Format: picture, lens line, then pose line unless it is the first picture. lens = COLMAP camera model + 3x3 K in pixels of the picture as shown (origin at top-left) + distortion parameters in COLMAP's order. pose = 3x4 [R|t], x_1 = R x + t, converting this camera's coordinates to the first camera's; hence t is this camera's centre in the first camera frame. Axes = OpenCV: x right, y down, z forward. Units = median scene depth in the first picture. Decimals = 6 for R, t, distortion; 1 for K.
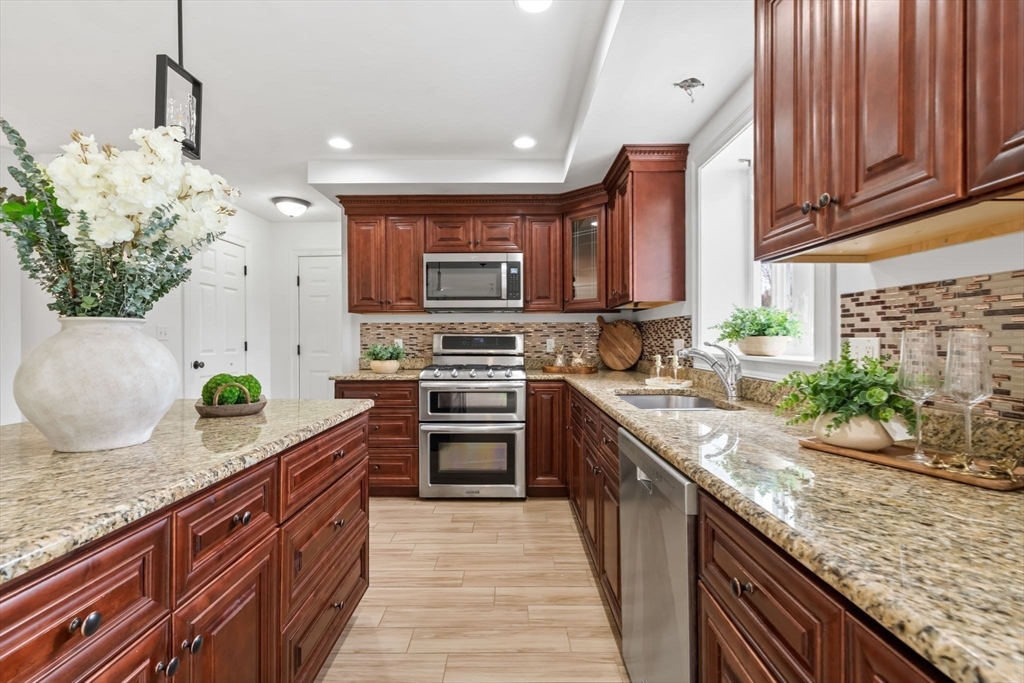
lens RADIAL K [[463.0, 0, 508.2], [0, 463.0, 343.5], [0, 0, 1]] dist [0.002015, 0.000663]
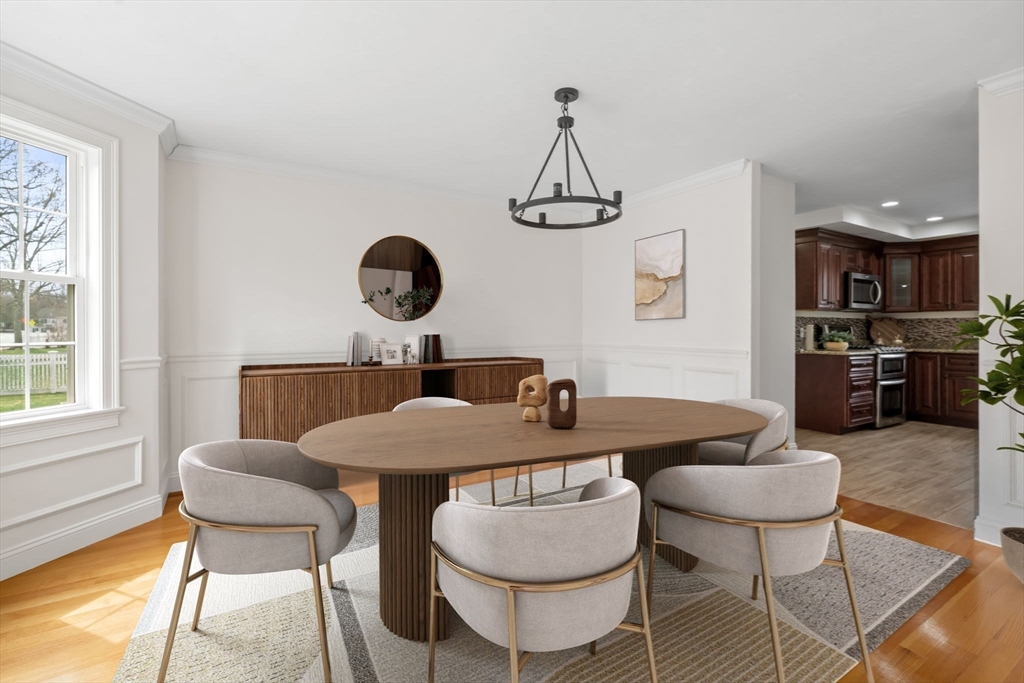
lens RADIAL K [[470.0, 0, 513.1], [0, 470.0, 327.2], [0, 0, 1]] dist [0.030373, 0.000139]
pose [[0.838238, 0.005682, 0.545275, -2.146202], [-0.002298, 0.999974, -0.006888, 0.001288], [-0.545300, 0.004521, 0.838229, 0.308975]]
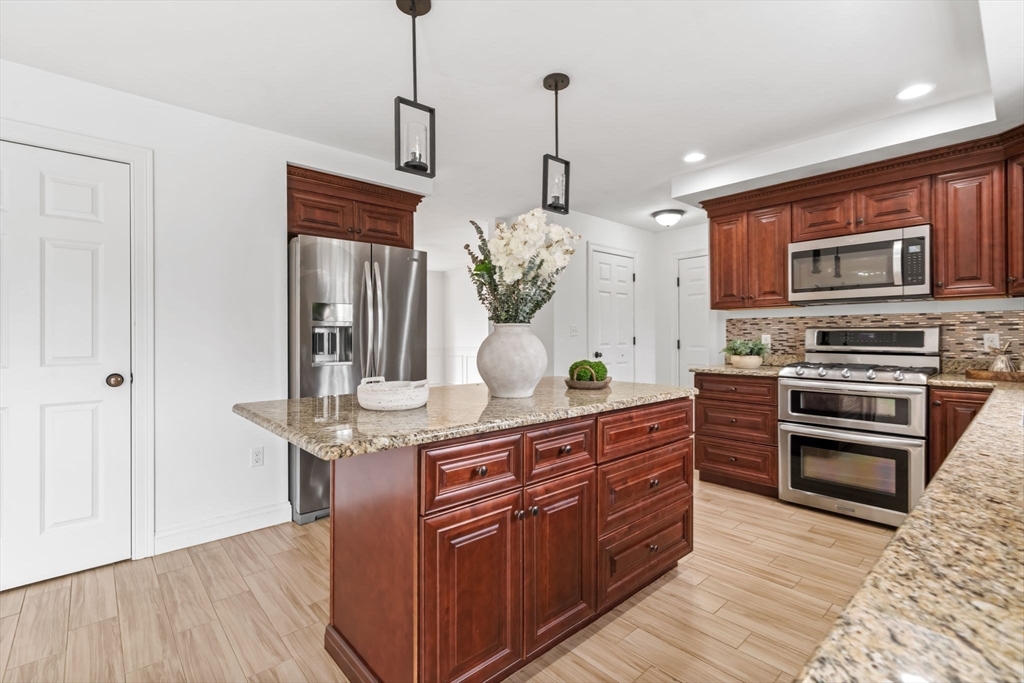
lens RADIAL K [[463.0, 0, 508.2], [0, 463.0, 343.5], [0, 0, 1]] dist [0.002015, 0.000663]
pose [[0.673280, 0.011550, -0.739297, 0.141733], [-0.003795, 0.999919, 0.012165, -0.000471], [0.739378, -0.005385, 0.673269, -0.064476]]
